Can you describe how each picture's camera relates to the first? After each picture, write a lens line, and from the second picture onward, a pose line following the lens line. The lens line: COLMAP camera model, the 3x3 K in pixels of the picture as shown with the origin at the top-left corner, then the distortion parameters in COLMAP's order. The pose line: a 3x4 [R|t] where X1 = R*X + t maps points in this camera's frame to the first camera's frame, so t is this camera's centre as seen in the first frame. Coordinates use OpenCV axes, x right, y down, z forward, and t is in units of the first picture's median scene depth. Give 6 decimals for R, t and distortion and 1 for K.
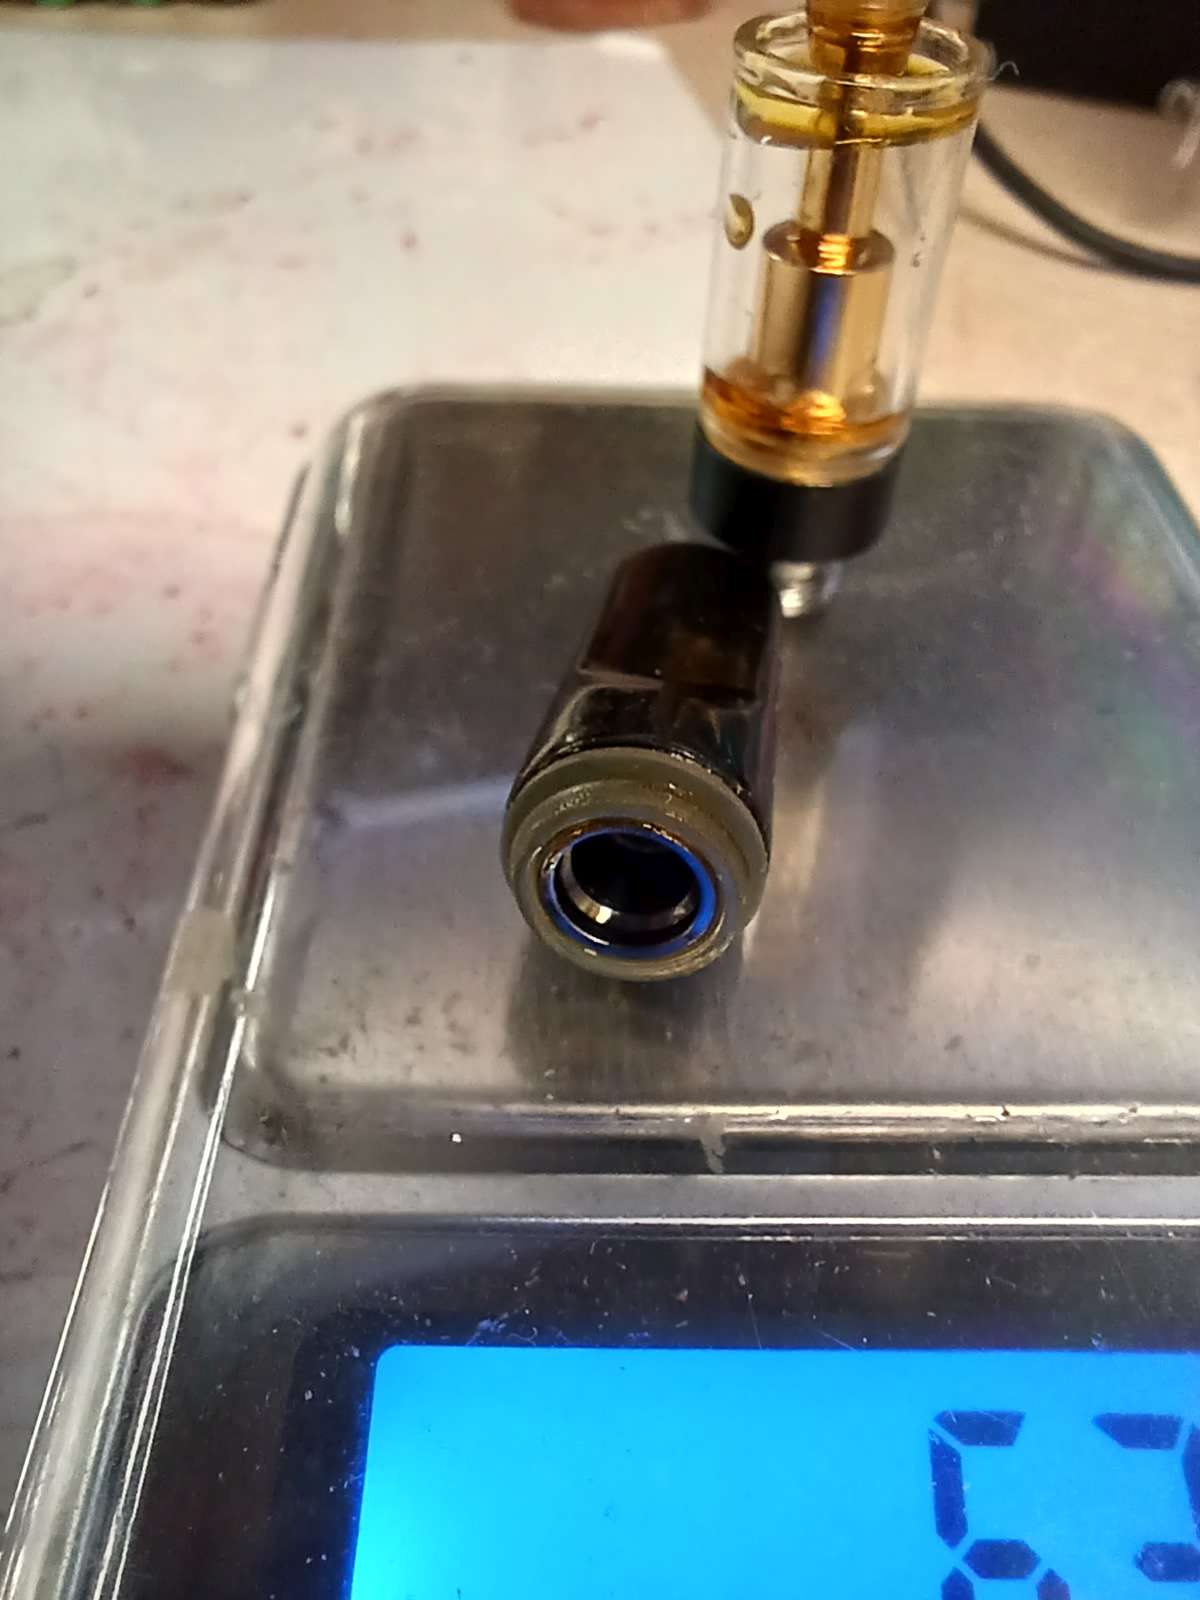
lens RADIAL K [[1167.7, 0, 607.3], [0, 1167.7, 786.0], [0, 0, 1]] dist [-0.004717, 0.079007]
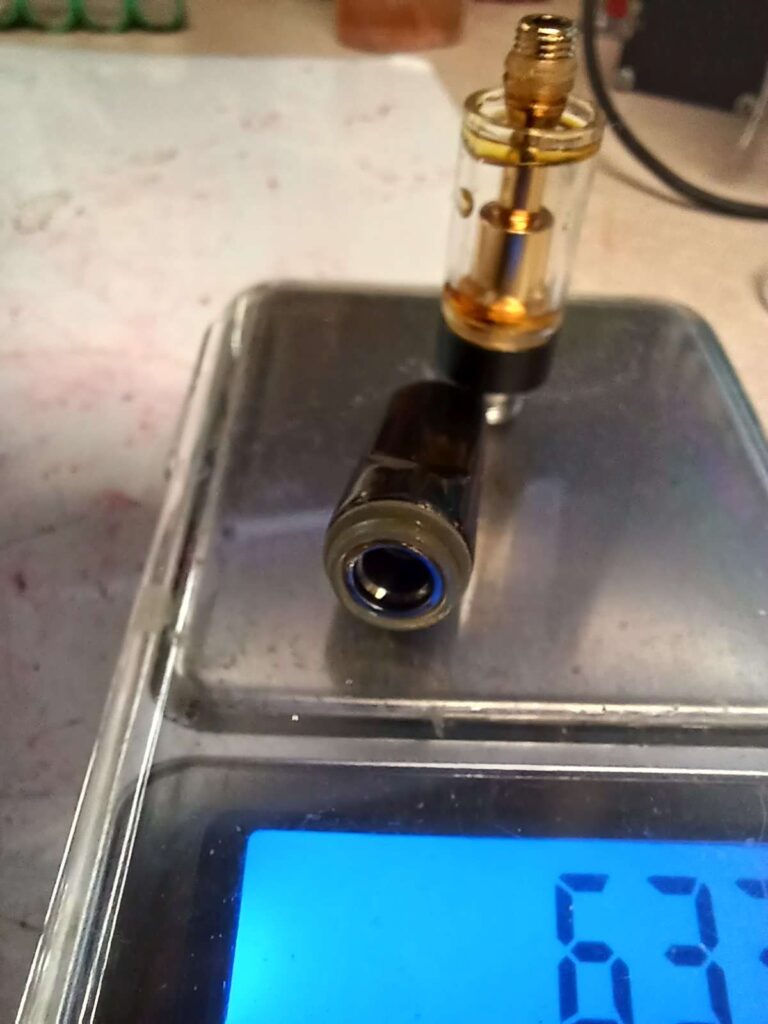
lens RADIAL K [[740.3, 0, 384.0], [0, 740.3, 512.0], [0, 0, 1]] dist [-0.003357, 0.082171]
pose [[0.999763, 0.021301, -0.004586, 0.004435], [-0.021331, 0.999751, -0.006587, -0.005304], [0.004445, 0.006683, 0.999968, -0.122562]]
